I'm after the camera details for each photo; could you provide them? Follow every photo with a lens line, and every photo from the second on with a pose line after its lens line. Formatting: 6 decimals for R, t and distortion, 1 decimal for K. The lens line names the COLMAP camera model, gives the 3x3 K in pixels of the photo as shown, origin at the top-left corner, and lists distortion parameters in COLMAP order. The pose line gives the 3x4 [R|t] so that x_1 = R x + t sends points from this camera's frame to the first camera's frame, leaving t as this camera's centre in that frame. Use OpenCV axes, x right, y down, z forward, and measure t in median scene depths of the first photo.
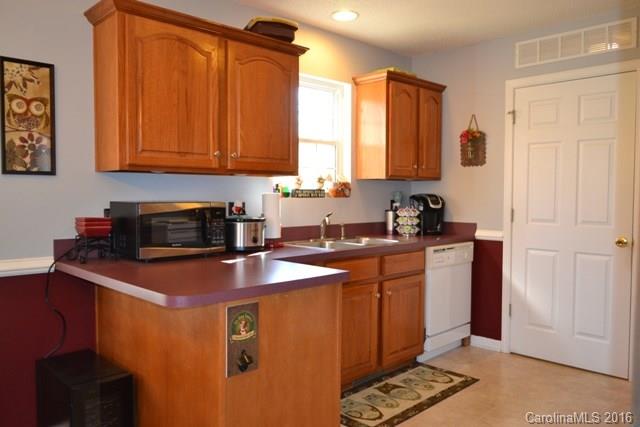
lens RADIAL K [[501.1, 0, 319.8], [0, 501.1, 213.8], [0, 0, 1]] dist [-0.029393, 0.014116]
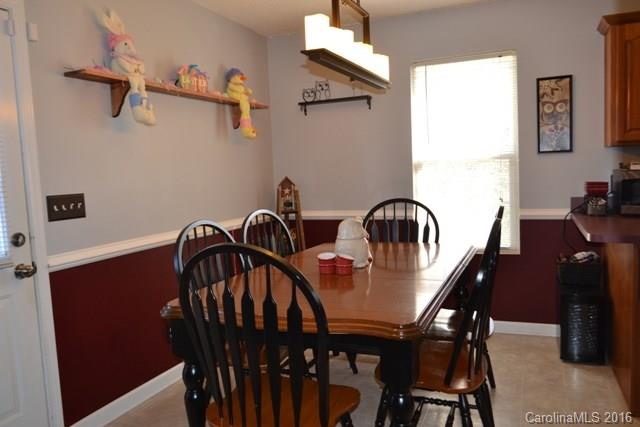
lens RADIAL K [[501.1, 0, 320.1], [0, 501.1, 213.7], [0, 0, 1]] dist [-0.029393, 0.014116]
pose [[0.378127, 0.059209, -0.923858, 0.345245], [0.009925, 0.997636, 0.067999, -0.003680], [0.925700, -0.034882, 0.376646, -0.144596]]
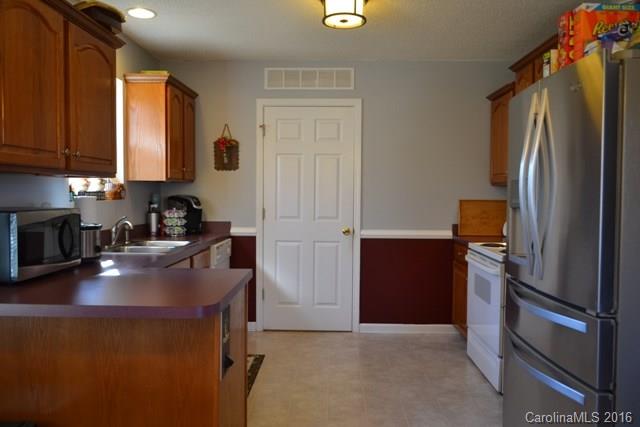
lens RADIAL K [[501.1, 0, 319.2], [0, 501.1, 214.4], [0, 0, 1]] dist [-0.029393, 0.014116]
pose [[0.720355, -0.027276, 0.693069, -0.358608], [0.021590, 0.999624, 0.016900, -0.013114], [-0.693269, 0.002789, 0.720673, 0.059072]]
